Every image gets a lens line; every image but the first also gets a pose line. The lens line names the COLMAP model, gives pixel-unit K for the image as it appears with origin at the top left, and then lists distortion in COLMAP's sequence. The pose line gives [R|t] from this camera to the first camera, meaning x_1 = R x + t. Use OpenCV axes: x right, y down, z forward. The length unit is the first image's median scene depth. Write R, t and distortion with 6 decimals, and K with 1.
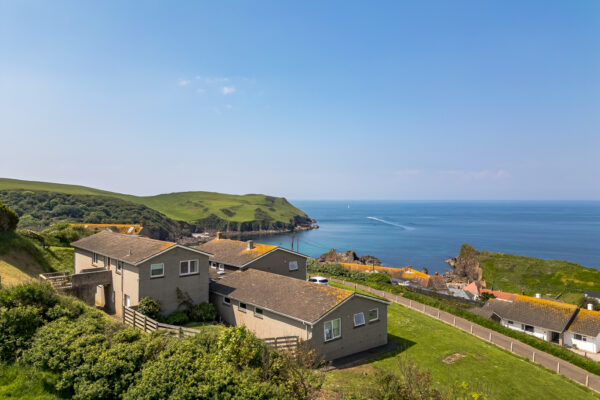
lens RADIAL K [[415.8, 0, 299.3], [0, 415.8, 198.8], [0, 0, 1]] dist [0.036966, -0.040425]
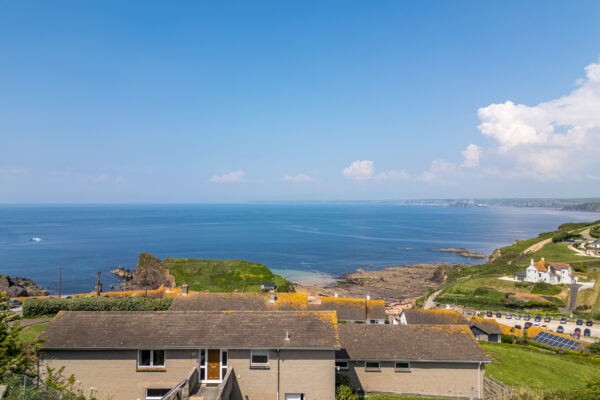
lens RADIAL K [[415.8, 0, 299.0], [0, 415.8, 201.8], [0, 0, 1]] dist [0.036966, -0.040425]
pose [[0.667978, 0.001133, 0.744180, -0.136793], [0.002282, 0.999991, -0.003571, -0.011966], [-0.744178, 0.004083, 0.667969, 0.083218]]
